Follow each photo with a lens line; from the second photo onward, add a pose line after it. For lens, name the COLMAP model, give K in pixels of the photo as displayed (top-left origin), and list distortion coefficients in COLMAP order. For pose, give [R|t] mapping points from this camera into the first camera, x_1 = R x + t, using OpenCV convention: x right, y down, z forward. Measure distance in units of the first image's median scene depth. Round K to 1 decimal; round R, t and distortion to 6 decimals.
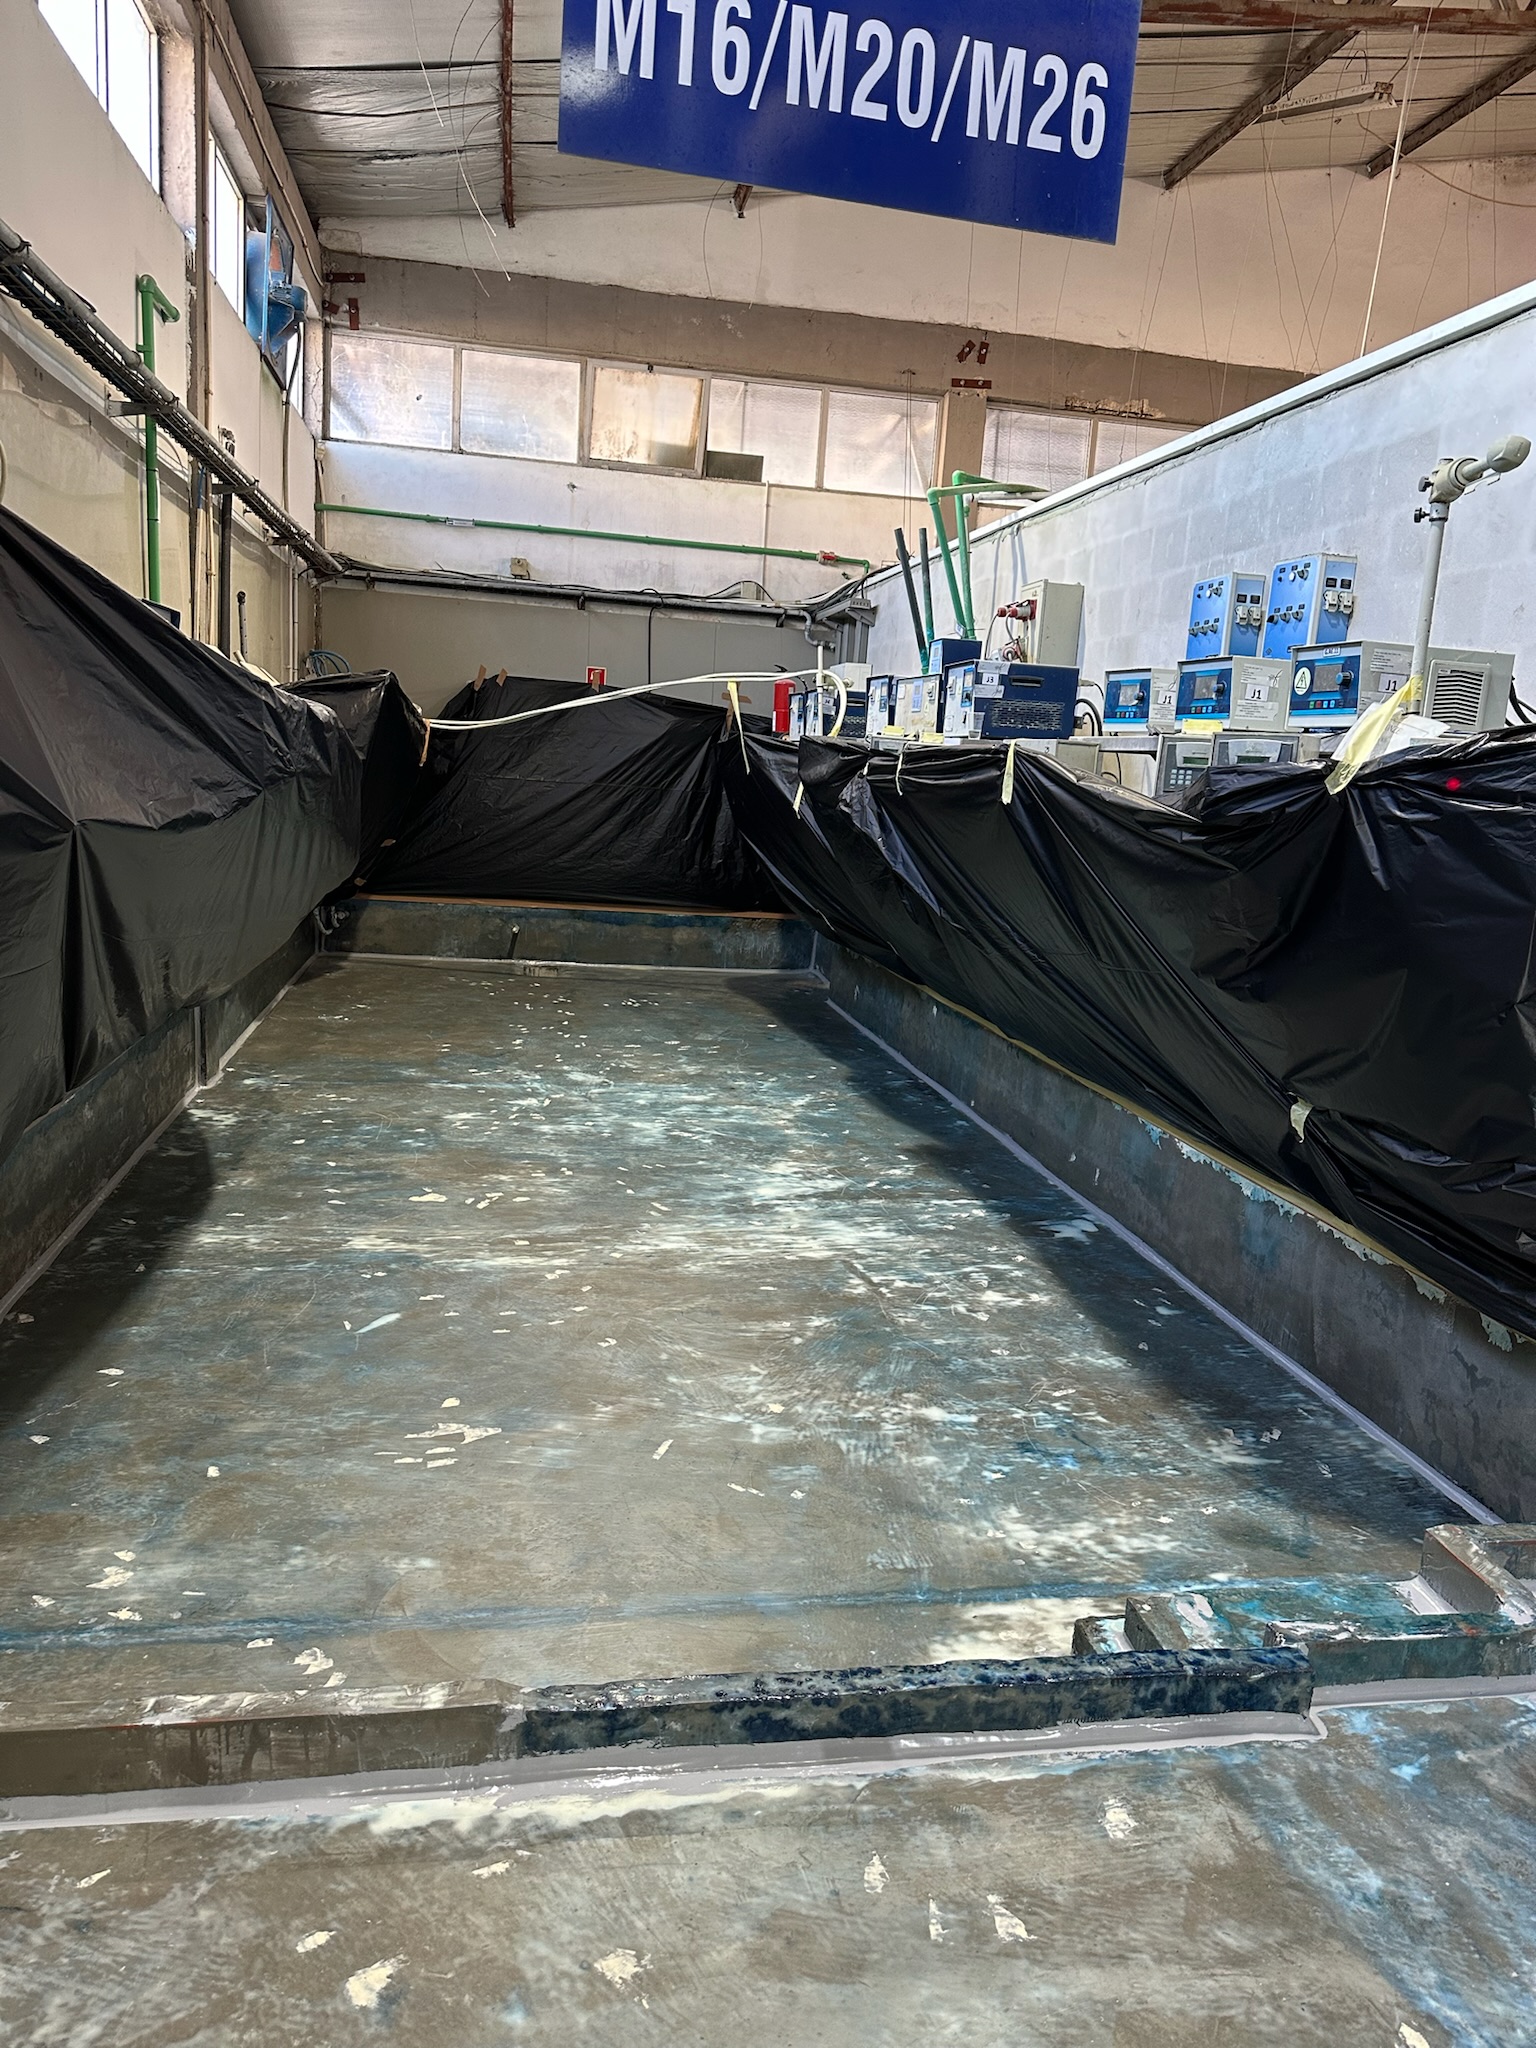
lens RADIAL K [[1413.5, 0, 745.1], [0, 1413.5, 1020.0], [0, 0, 1]] dist [0.143626, -0.252789]
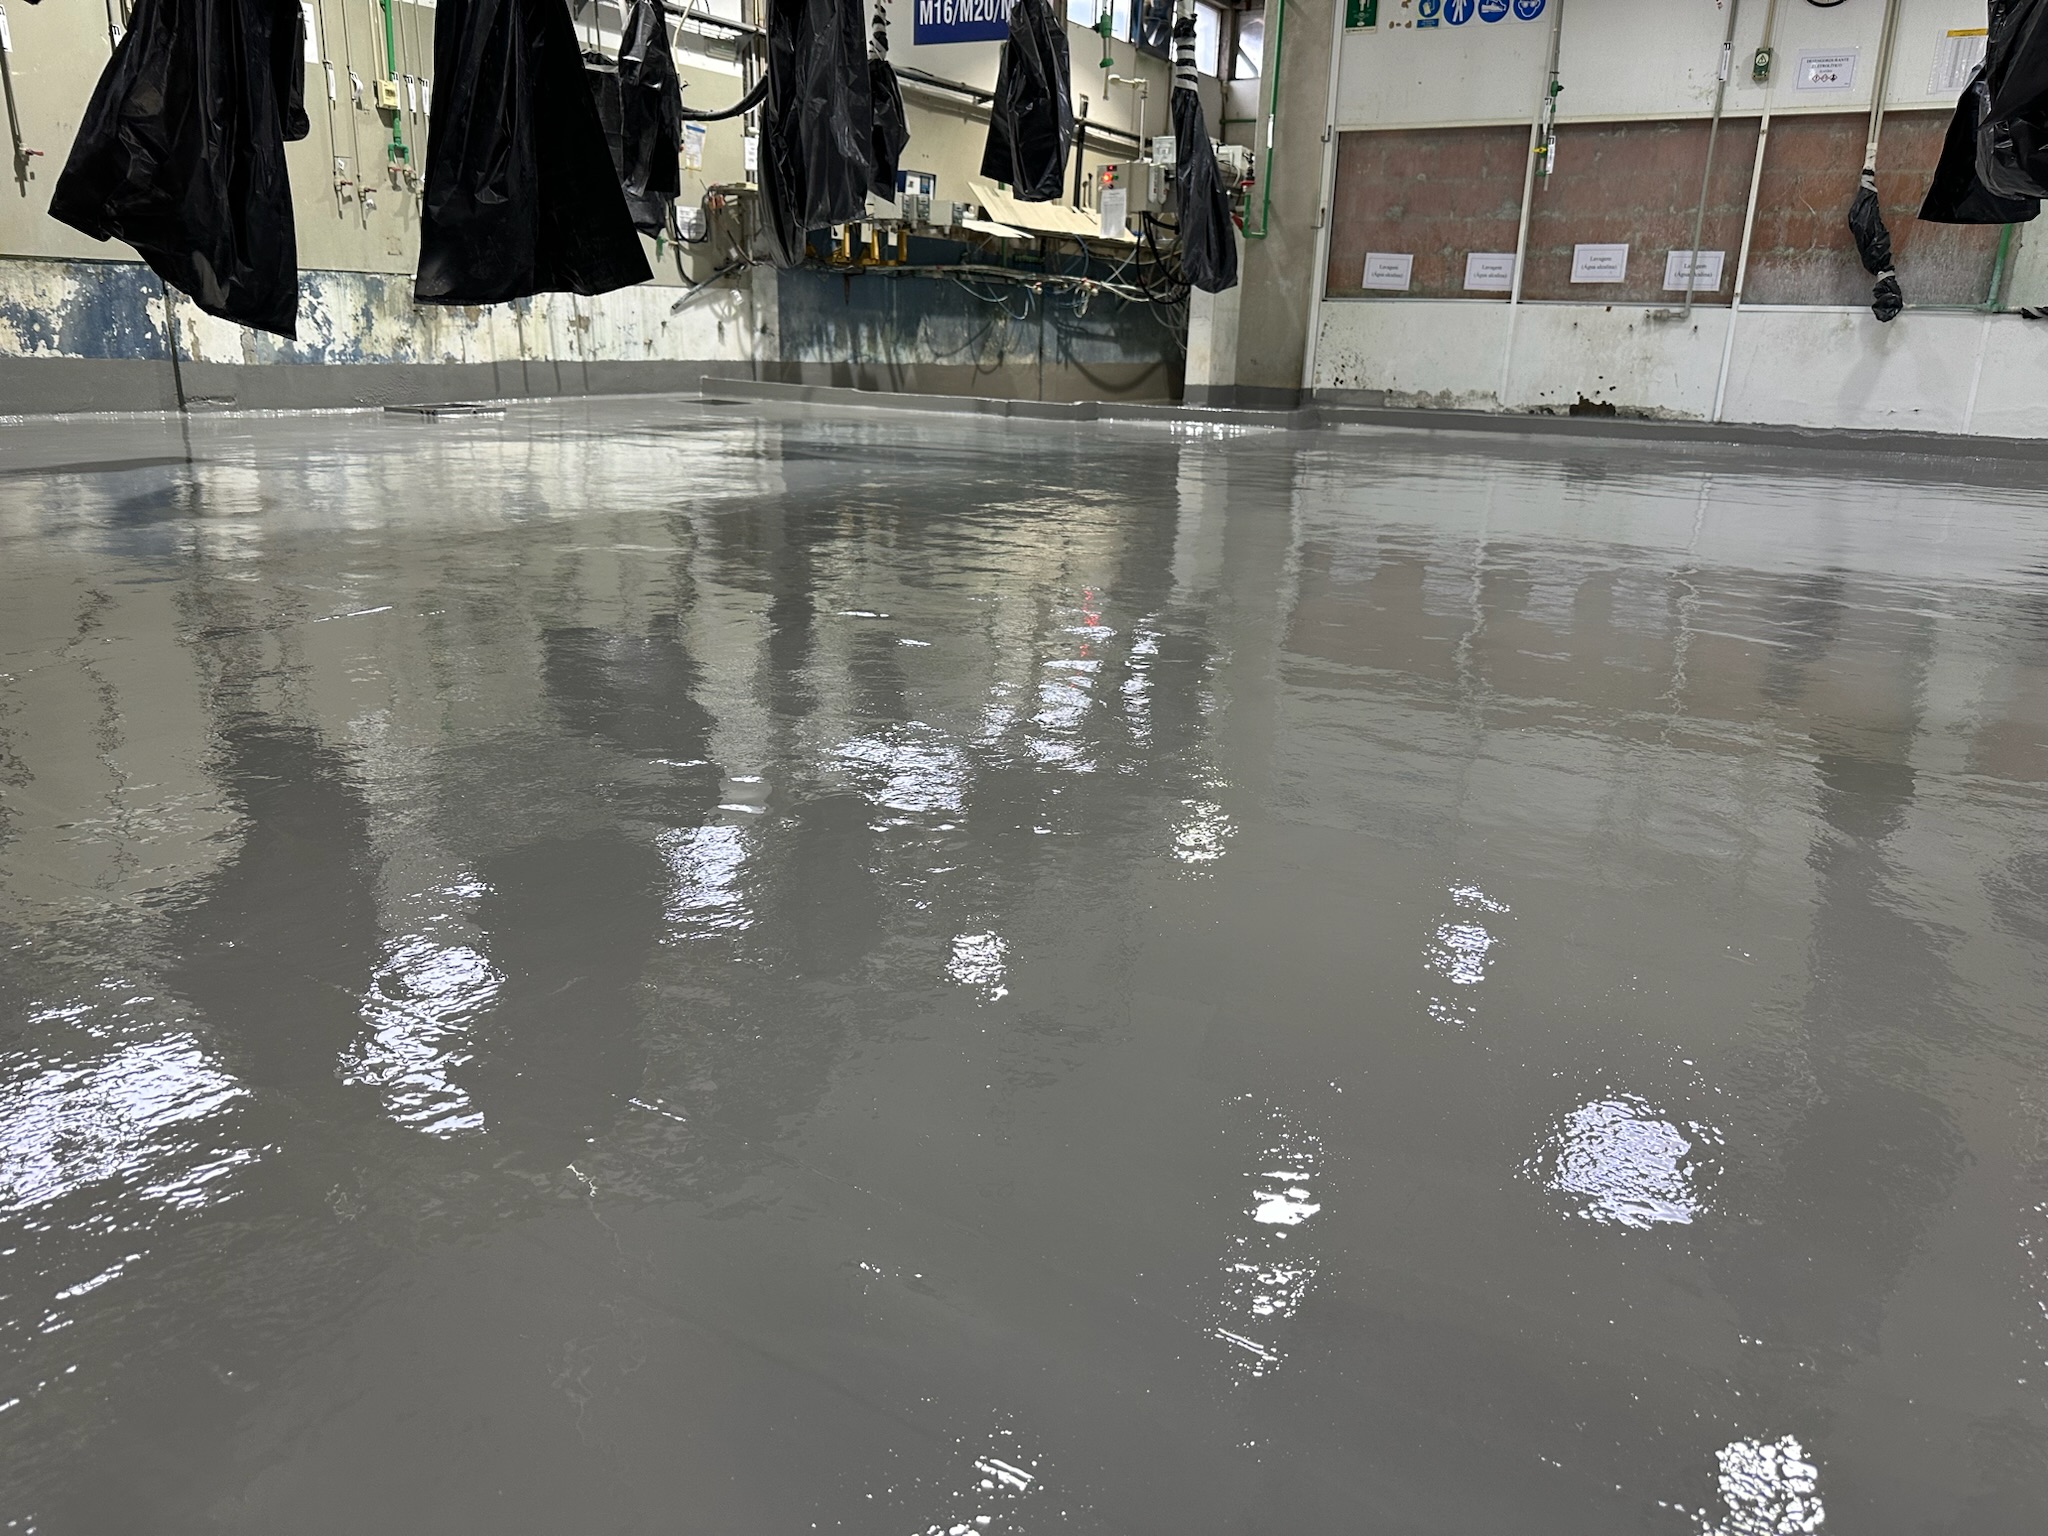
lens RADIAL K [[1509.6, 0, 1025.7], [0, 1509.6, 848.1], [0, 0, 1]] dist [-0.006969, -0.006531]
pose [[0.765341, 0.155622, -0.624528, 0.750481], [-0.089323, 0.986621, 0.136386, 0.257452], [0.637397, -0.048597, 0.769001, -0.538510]]
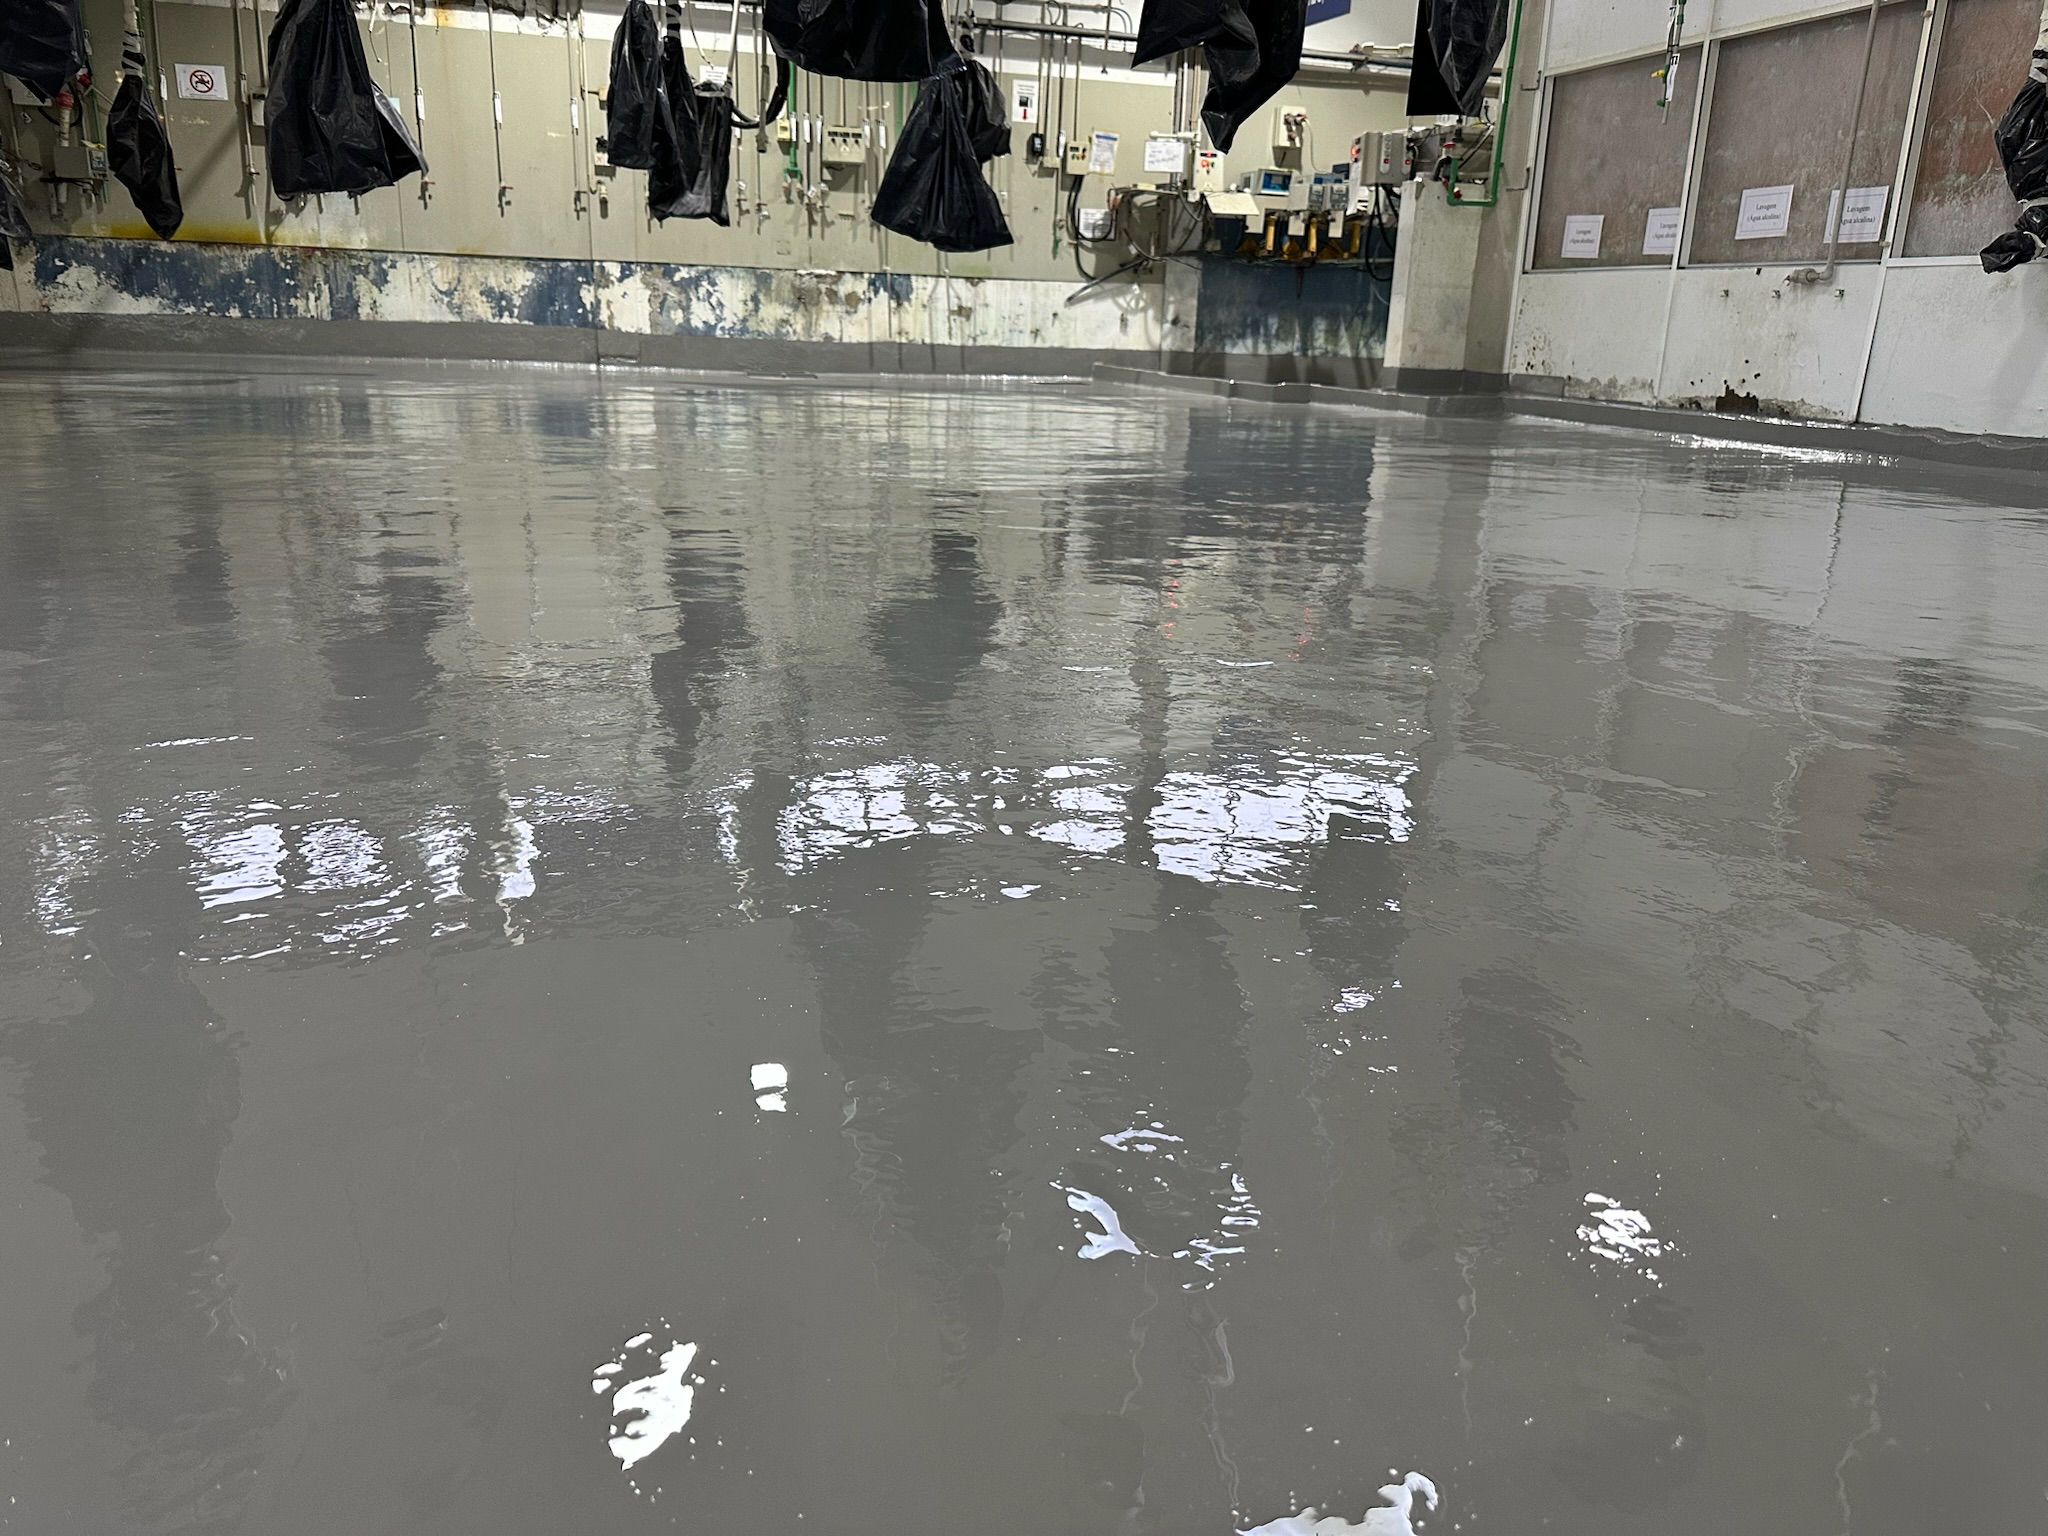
lens RADIAL K [[1476.6, 0, 1026.5], [0, 1476.6, 756.6], [0, 0, 1]] dist [0.159291, -0.217803]
pose [[0.125244, 0.209294, -0.969799, 1.064007], [-0.208273, 0.961261, 0.180554, 0.189358], [0.970019, 0.179369, 0.163983, -0.020767]]
